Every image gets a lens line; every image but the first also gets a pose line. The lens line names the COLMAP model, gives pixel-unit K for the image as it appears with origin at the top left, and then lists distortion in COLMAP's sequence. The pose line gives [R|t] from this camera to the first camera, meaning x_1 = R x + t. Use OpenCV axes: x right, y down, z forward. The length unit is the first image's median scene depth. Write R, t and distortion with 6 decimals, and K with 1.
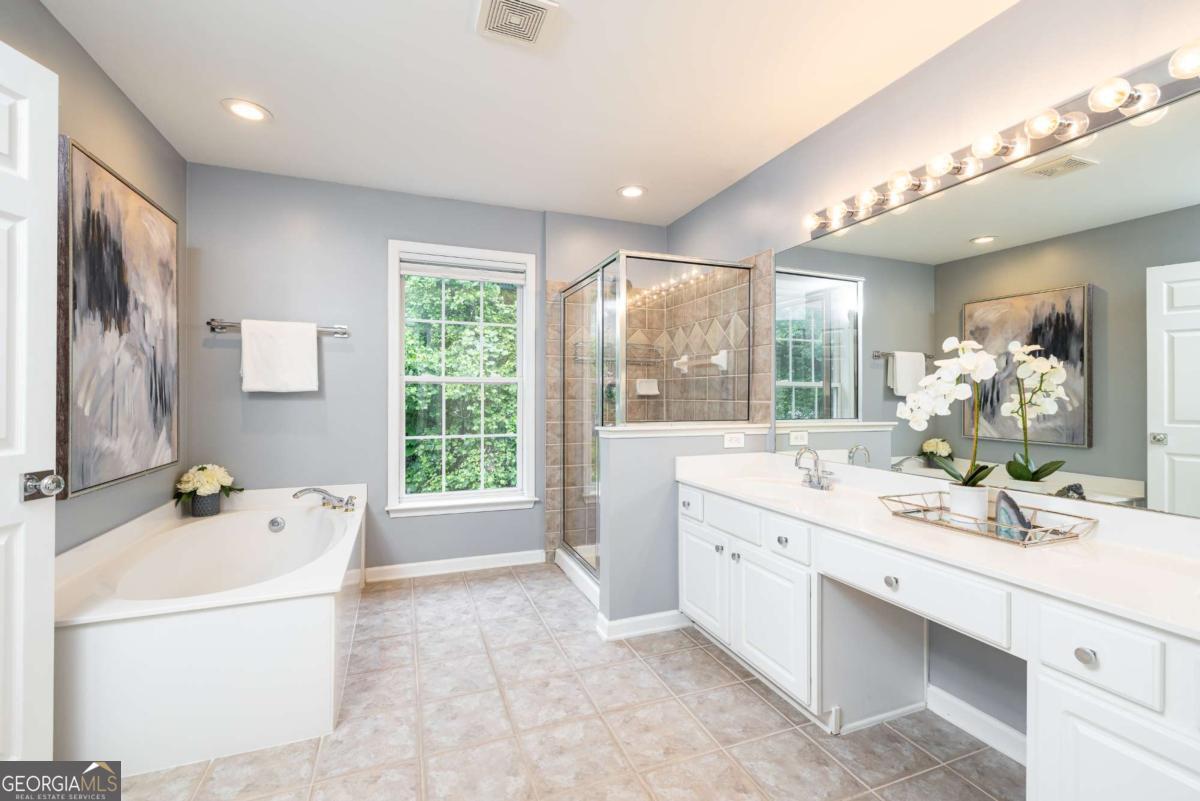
lens RADIAL K [[505.2, 0, 597.6], [0, 505.2, 400.6], [0, 0, 1]] dist [-0.000154, -0.000121]
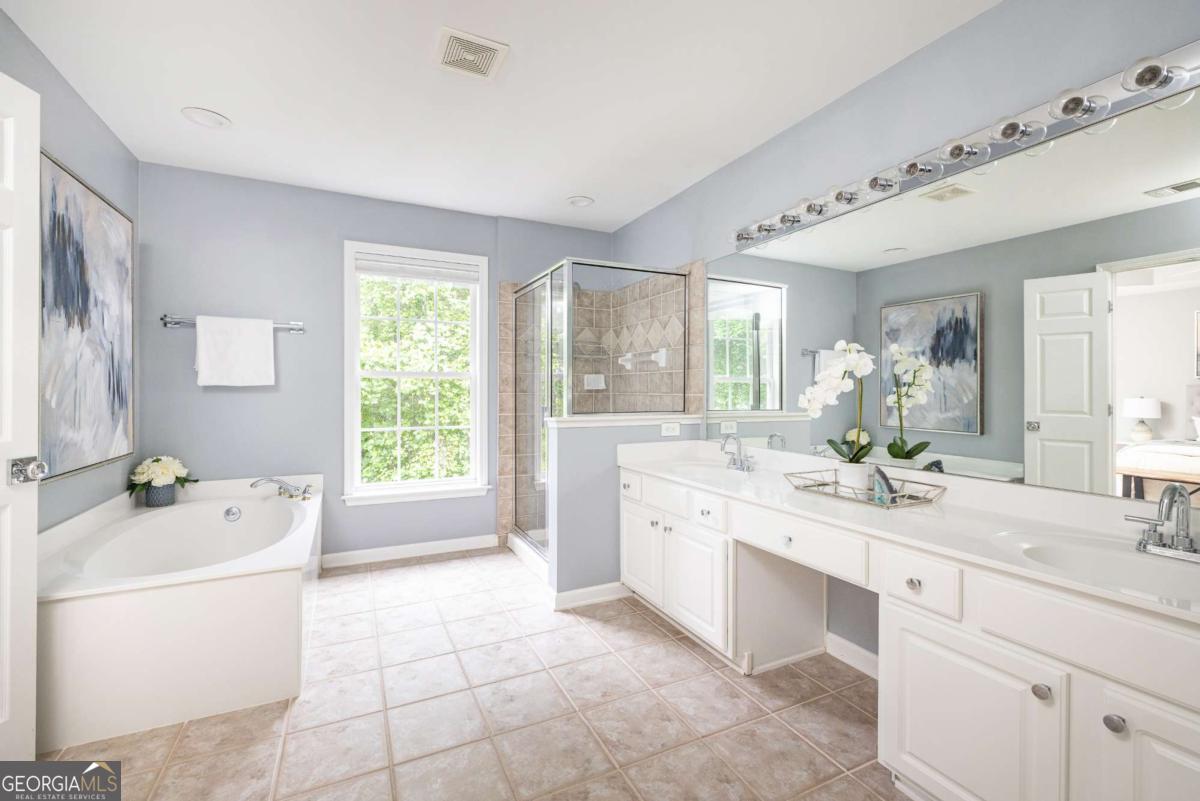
lens RADIAL K [[505.2, 0, 616.8], [0, 505.2, 392.5], [0, 0, 1]] dist [-0.000154, -0.000121]
pose [[0.992046, -0.001788, 0.125861, 0.016521], [0.002494, 0.999982, -0.005449, 0.004269], [-0.125849, 0.005719, 0.992033, -0.130471]]
